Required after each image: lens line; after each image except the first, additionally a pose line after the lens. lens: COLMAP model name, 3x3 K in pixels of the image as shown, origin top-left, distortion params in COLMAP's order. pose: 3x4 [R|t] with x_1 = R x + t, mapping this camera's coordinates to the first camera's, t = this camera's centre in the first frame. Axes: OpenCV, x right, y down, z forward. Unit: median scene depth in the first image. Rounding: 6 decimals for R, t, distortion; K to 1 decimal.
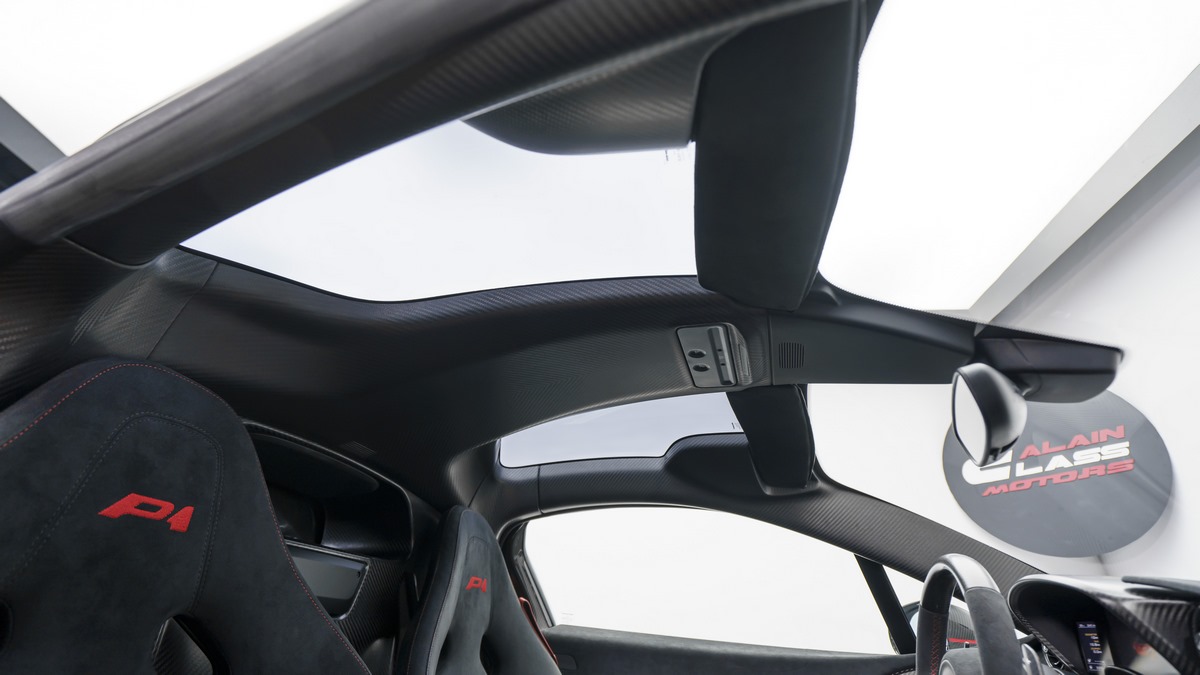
lens RADIAL K [[544.3, 0, 600.0], [0, 544.3, 337.5], [0, 0, 1]] dist [-0.002428, -0.000392]
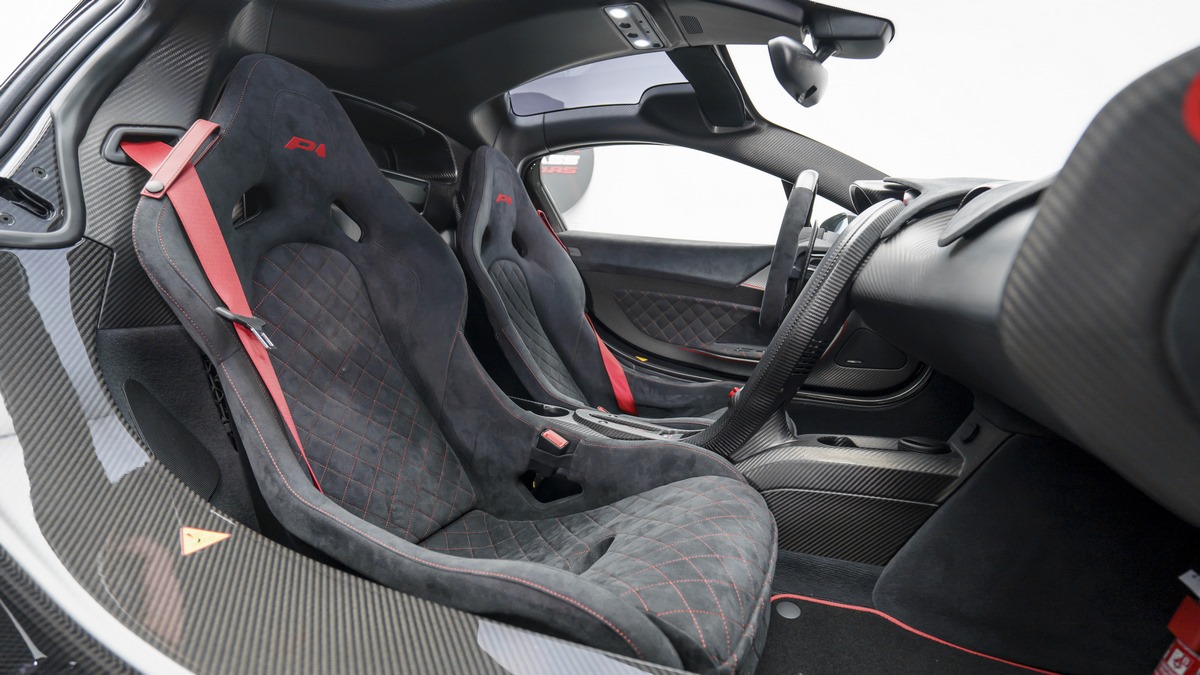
lens RADIAL K [[544.3, 0, 600.0], [0, 544.3, 337.5], [0, 0, 1]] dist [-0.002428, -0.000392]
pose [[0.995879, 0.012366, -0.089845, 0.165931], [0.042694, 0.810094, 0.584743, -0.091781], [0.080014, -0.586169, 0.806228, -0.378848]]
